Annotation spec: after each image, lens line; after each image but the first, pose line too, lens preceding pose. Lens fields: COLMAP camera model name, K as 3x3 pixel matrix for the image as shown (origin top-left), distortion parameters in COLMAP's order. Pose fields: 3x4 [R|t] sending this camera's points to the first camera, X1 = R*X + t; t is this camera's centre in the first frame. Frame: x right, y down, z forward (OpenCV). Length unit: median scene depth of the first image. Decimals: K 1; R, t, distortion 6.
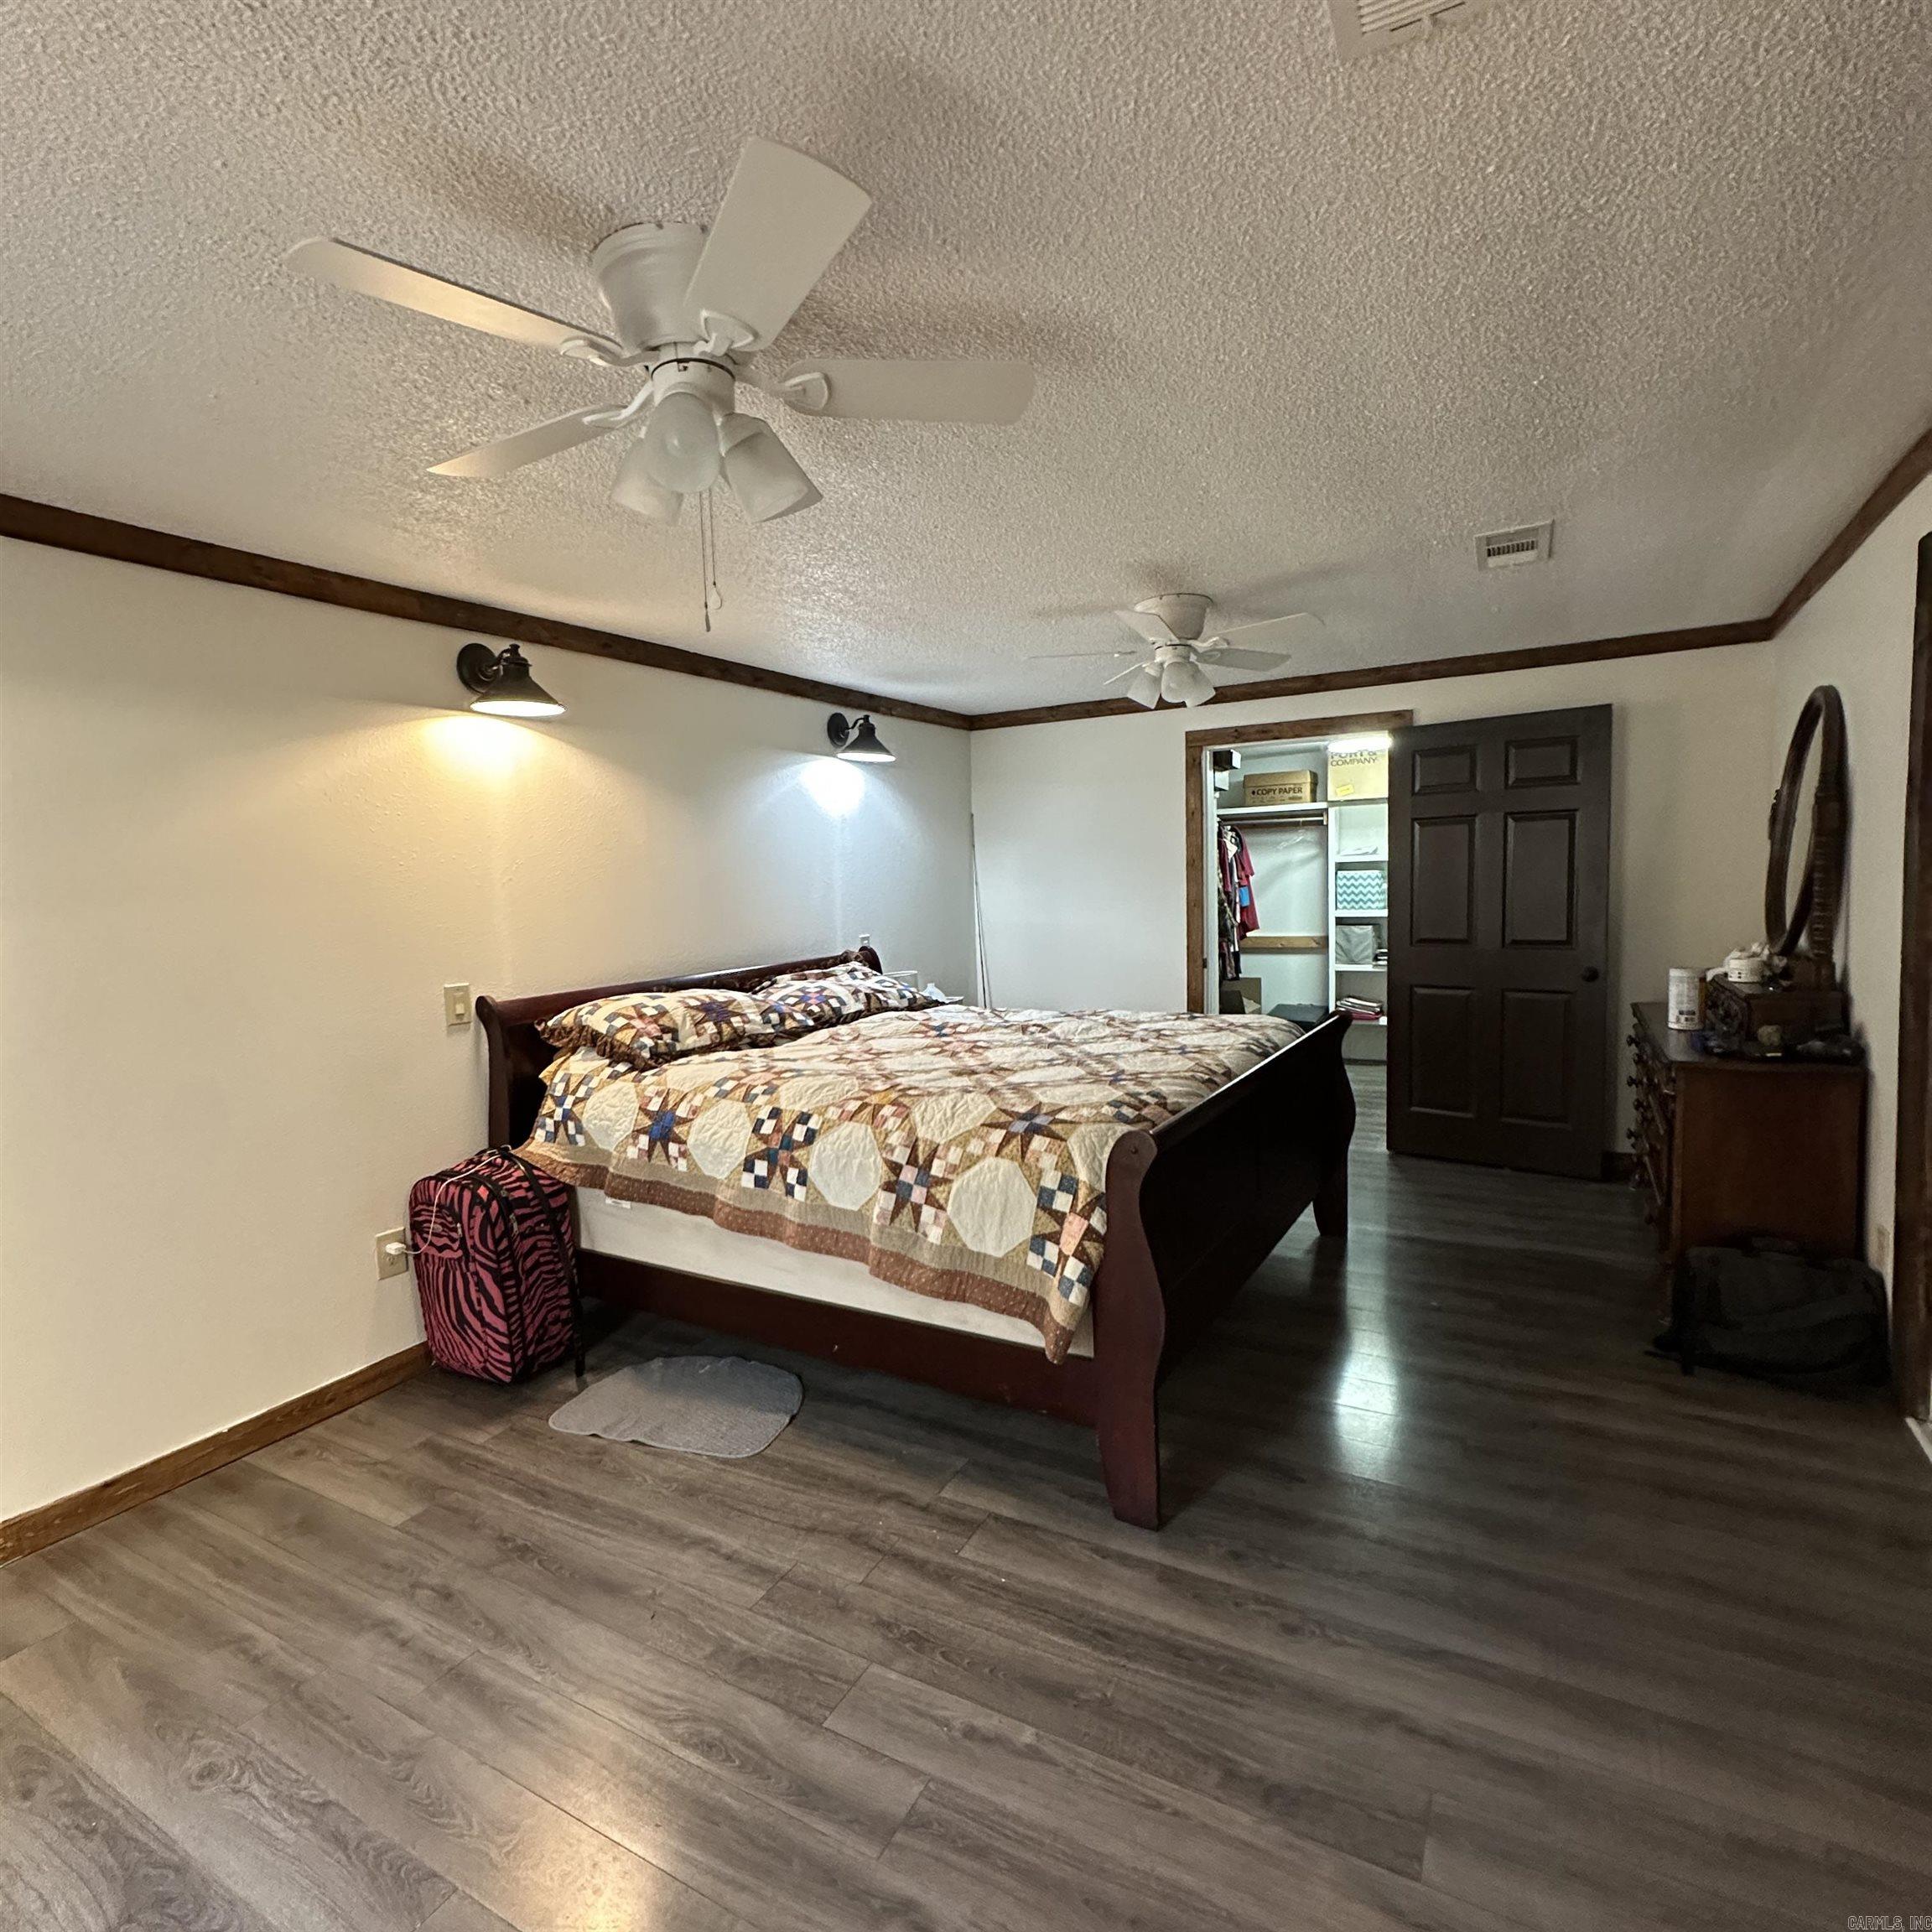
lens RADIAL K [[1026.8, 0, 969.6], [0, 1026.8, 963.5], [0, 0, 1]] dist [-0.004792, -0.000709]
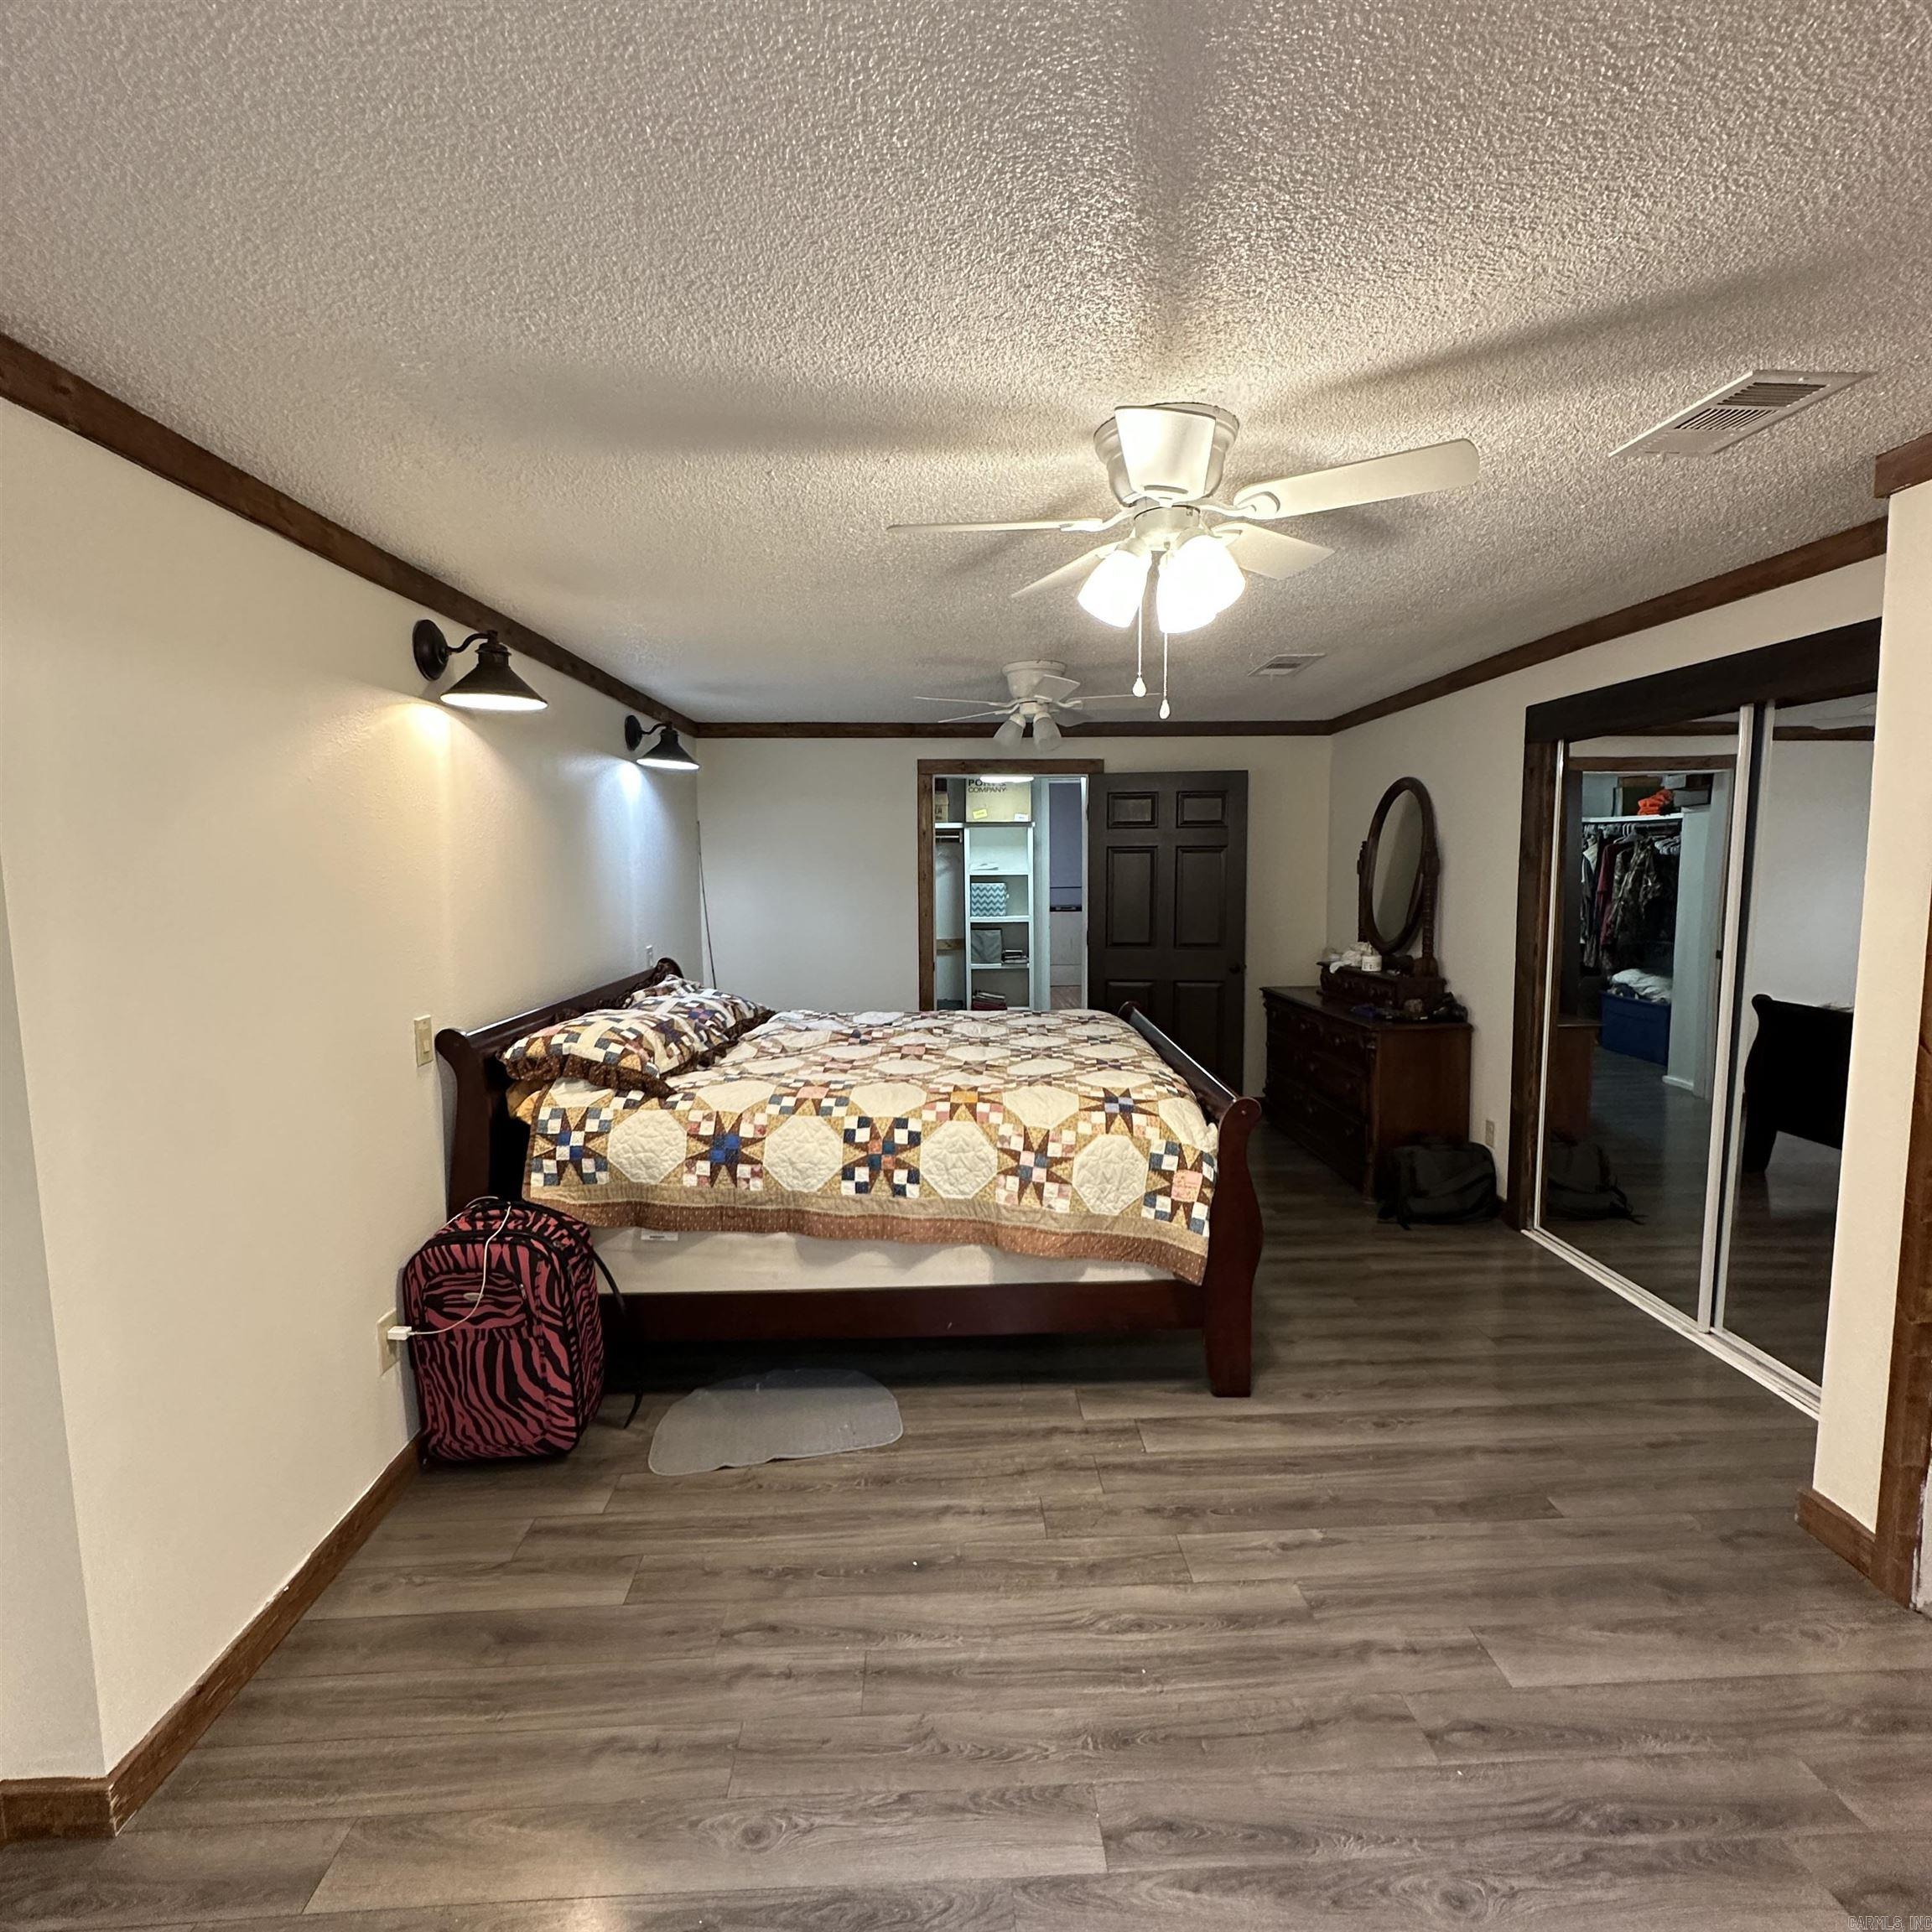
lens RADIAL K [[1026.8, 0, 974.4], [0, 1026.8, 964.8], [0, 0, 1]] dist [-0.004792, -0.000709]
pose [[0.851687, -0.023758, 0.523512, -0.618727], [0.021673, 0.999714, 0.010110, -0.024212], [-0.523603, 0.002736, 0.851958, 0.034204]]
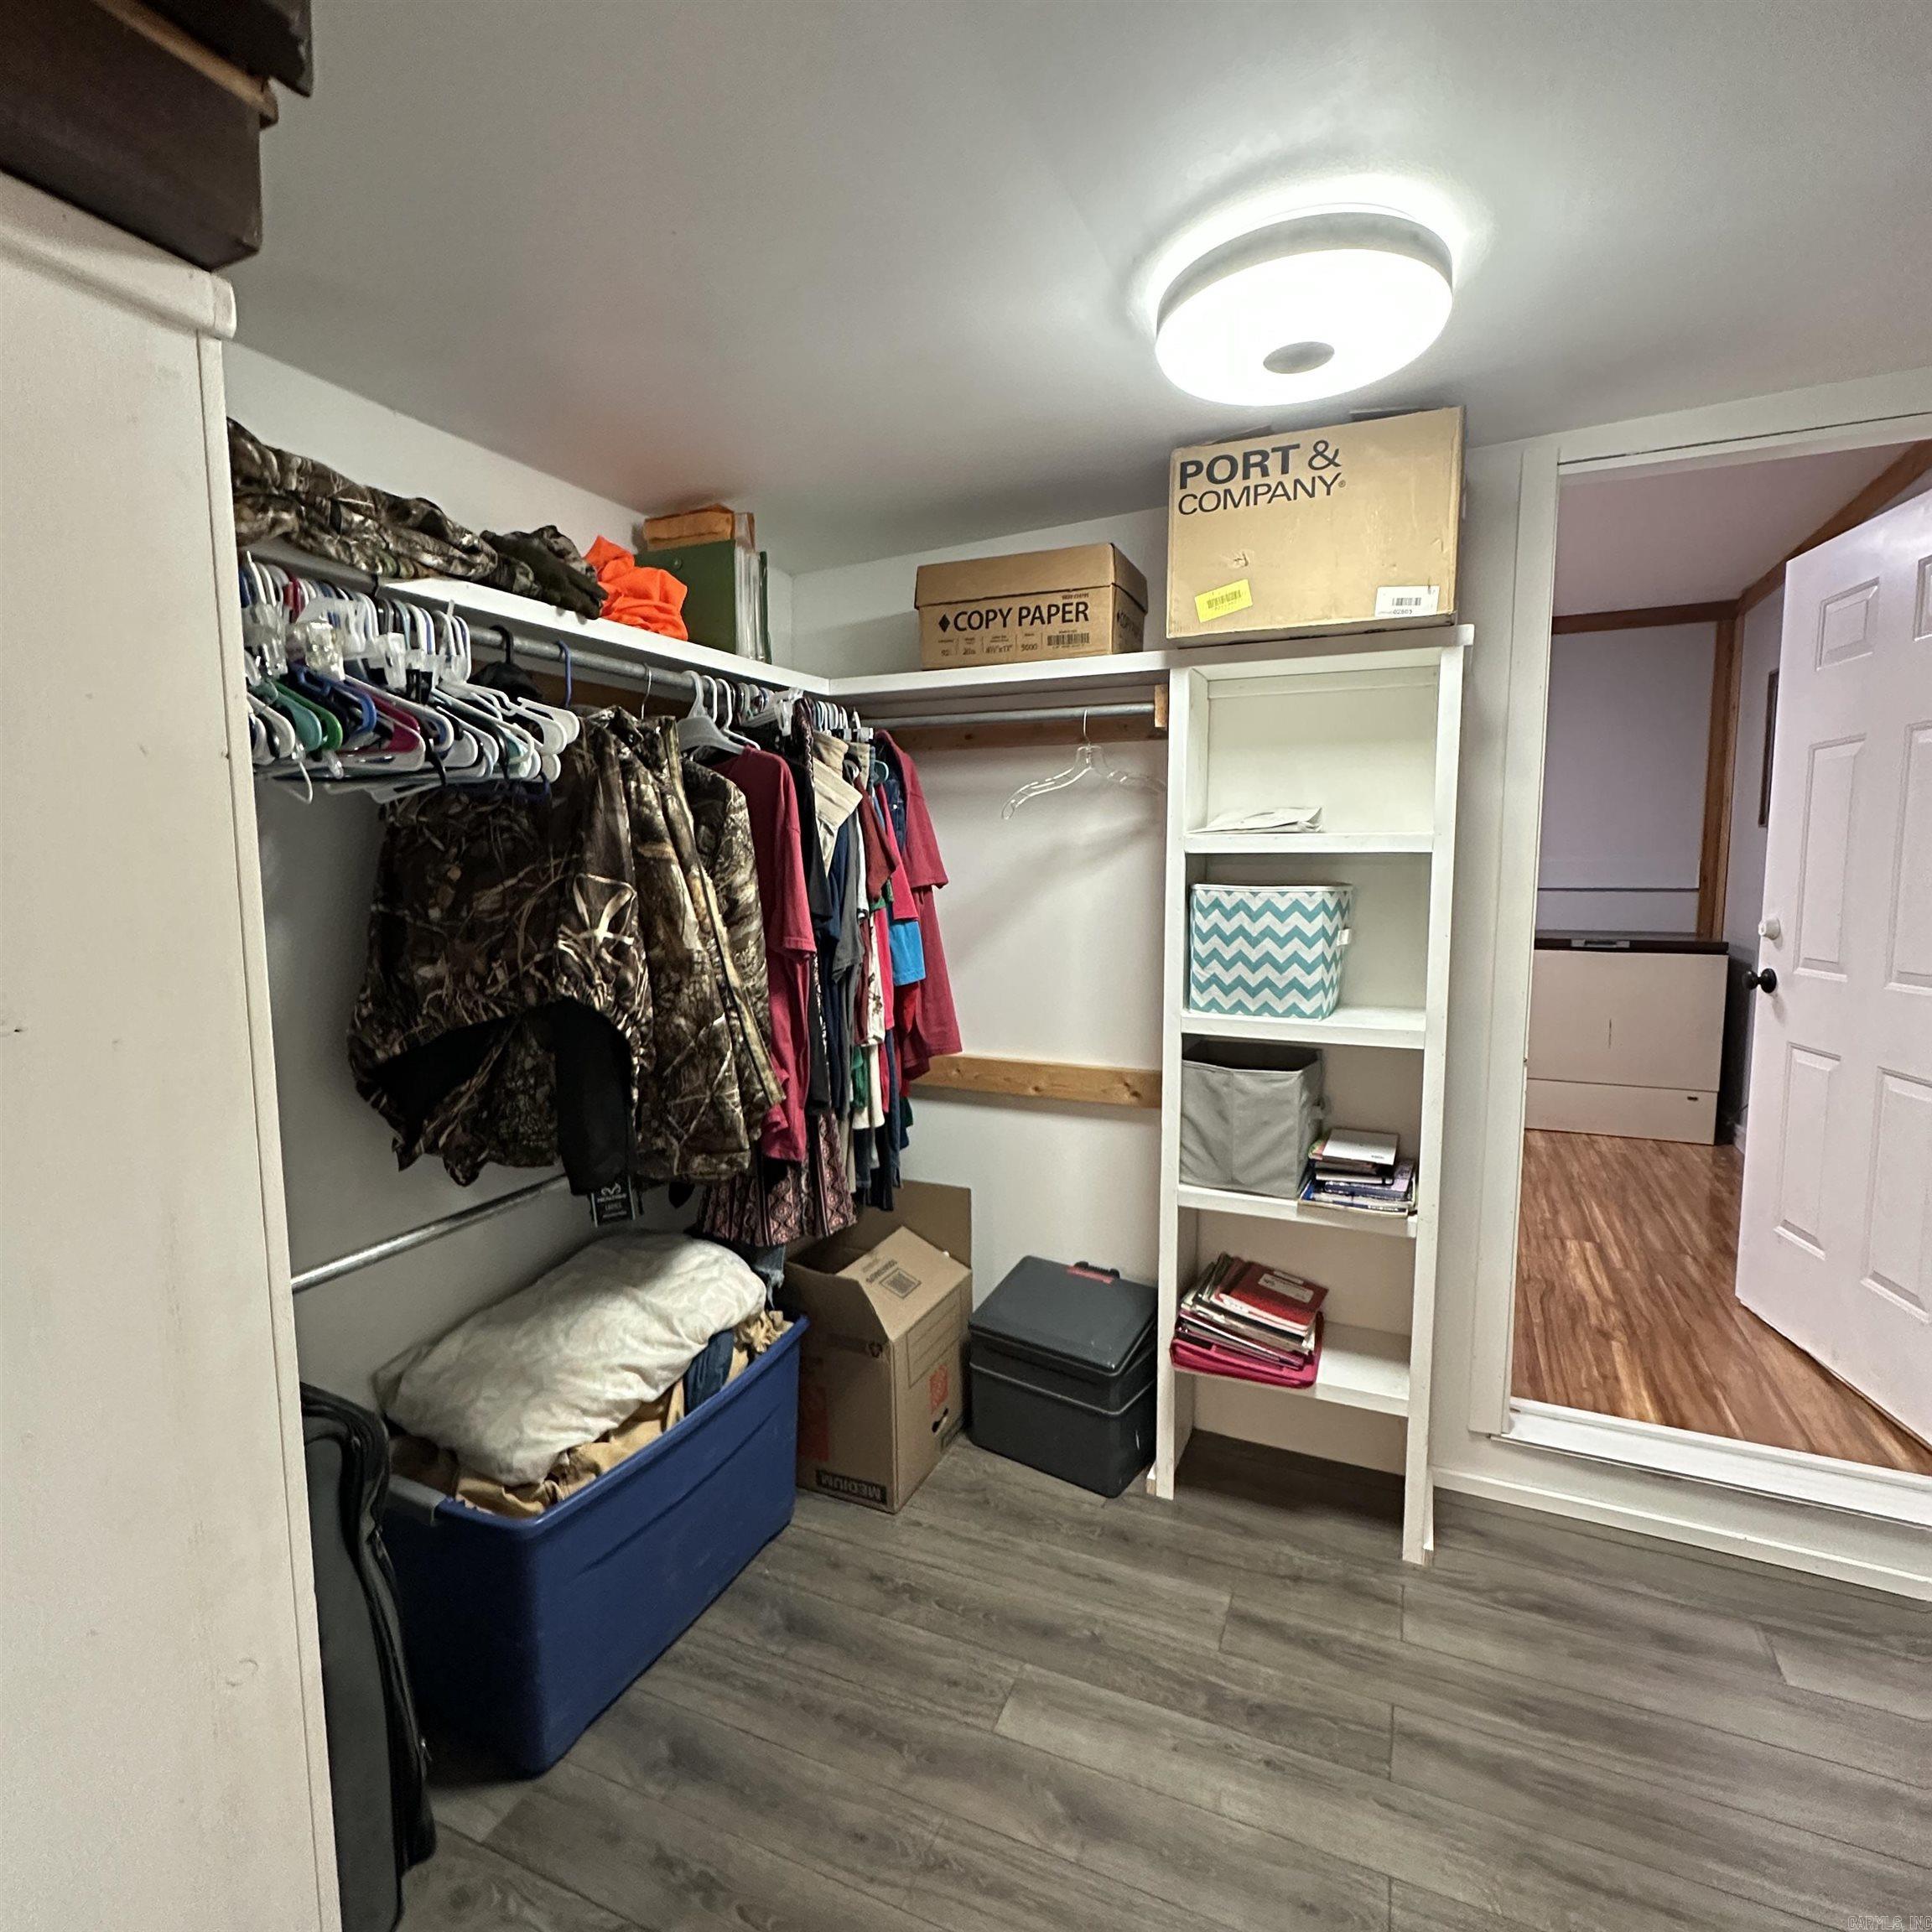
lens RADIAL K [[1026.8, 0, 966.0], [0, 1026.8, 970.4], [0, 0, 1]] dist [-0.004792, -0.000709]
pose [[0.993962, 0.019702, 0.107938, 0.651450], [-0.022459, 0.999450, 0.024388, -0.176269], [-0.107398, -0.026665, 0.993858, 1.770659]]
